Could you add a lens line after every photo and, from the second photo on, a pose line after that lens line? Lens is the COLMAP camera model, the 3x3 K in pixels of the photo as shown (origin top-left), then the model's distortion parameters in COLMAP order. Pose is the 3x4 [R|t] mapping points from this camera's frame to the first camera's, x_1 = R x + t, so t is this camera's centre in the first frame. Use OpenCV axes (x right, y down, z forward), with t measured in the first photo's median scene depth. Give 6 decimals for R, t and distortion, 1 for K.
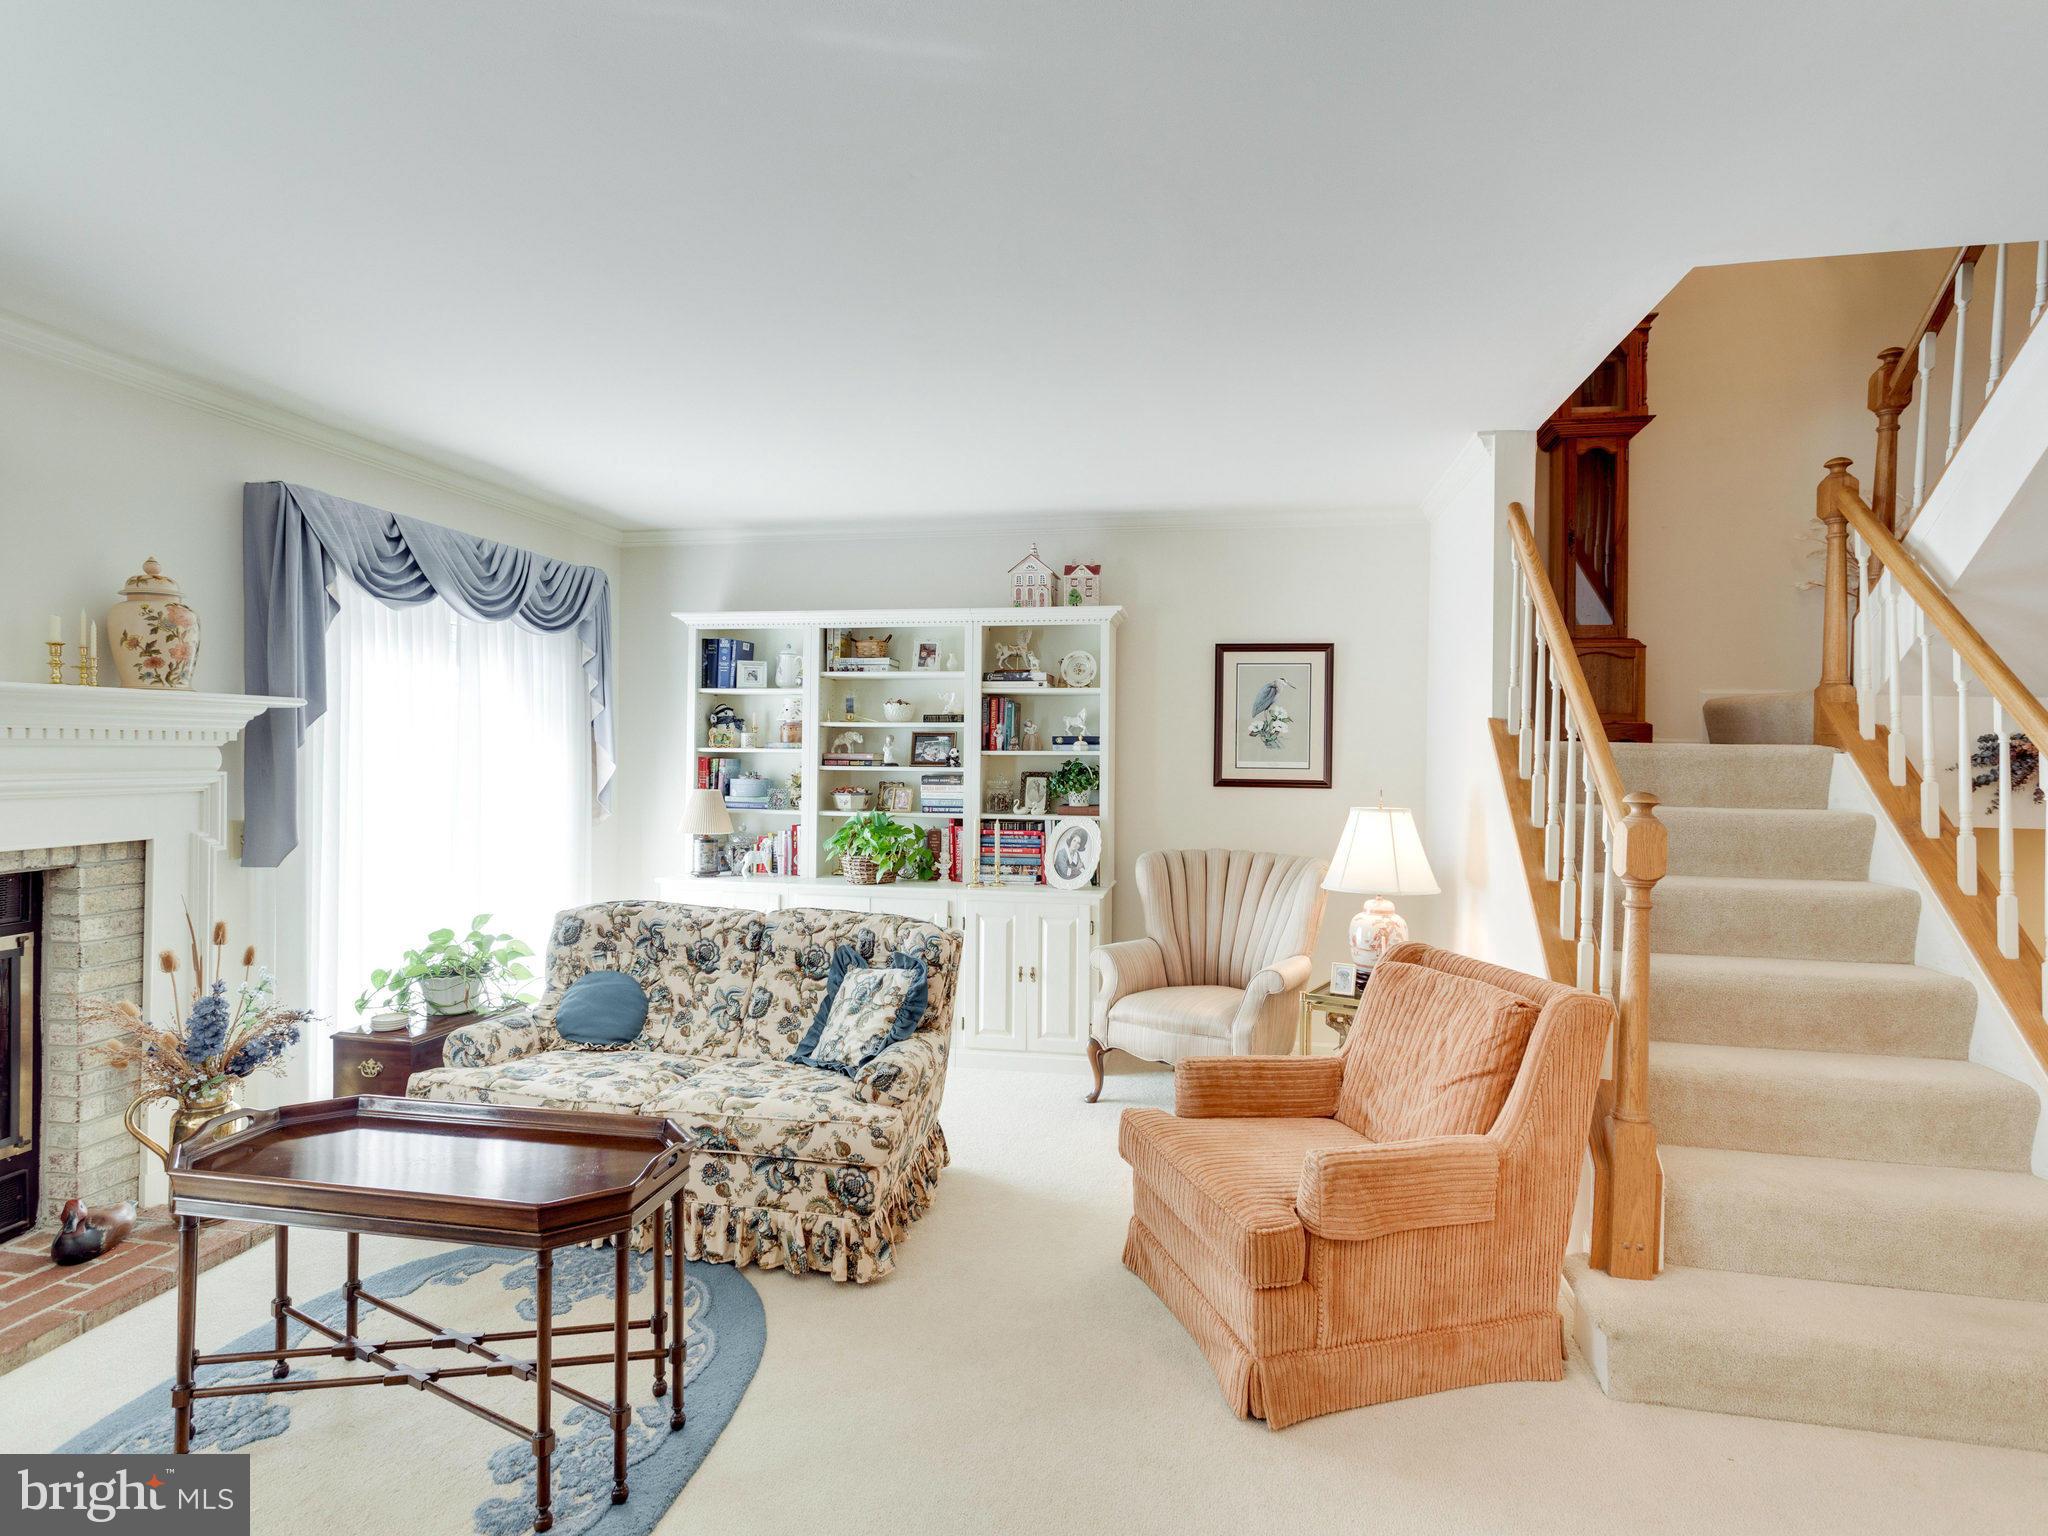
lens RADIAL K [[1108.2, 0, 1029.4], [0, 1108.2, 769.3], [0, 0, 1]] dist [-0.004359, 0.000005]
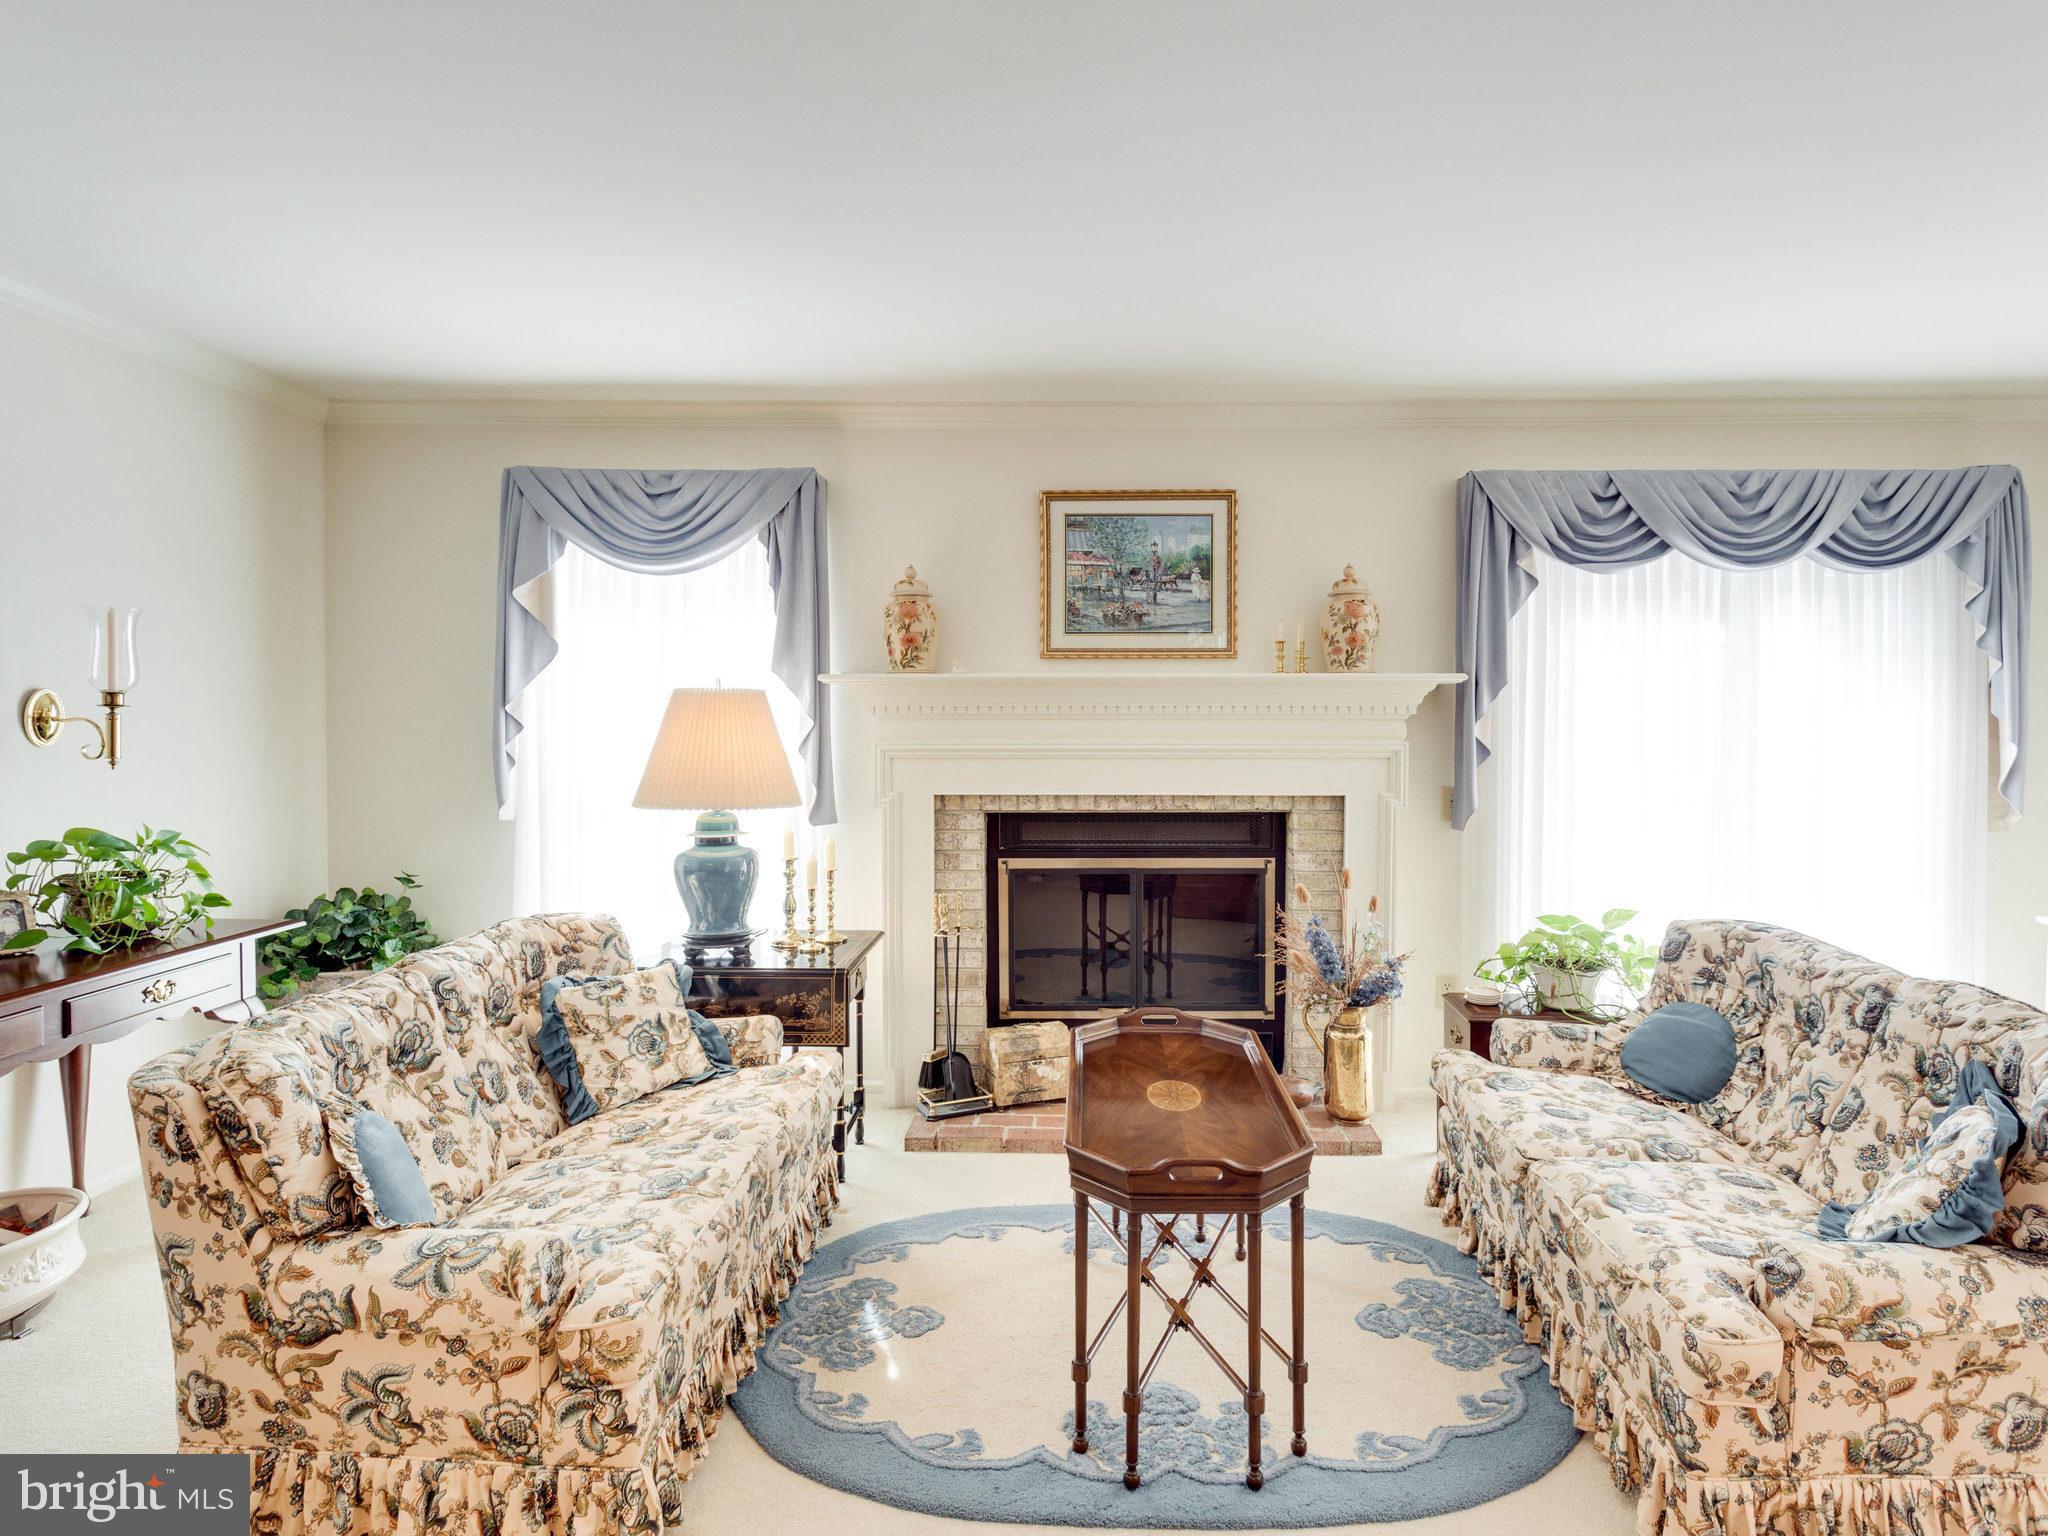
lens RADIAL K [[1108.2, 0, 1038.9], [0, 1108.2, 746.5], [0, 0, 1]] dist [-0.004359, 0.000005]
pose [[0.139439, 0.016861, -0.990087, 0.319994], [-0.019115, 0.999715, 0.014333, -0.001738], [0.990046, 0.016926, 0.139721, 0.429896]]
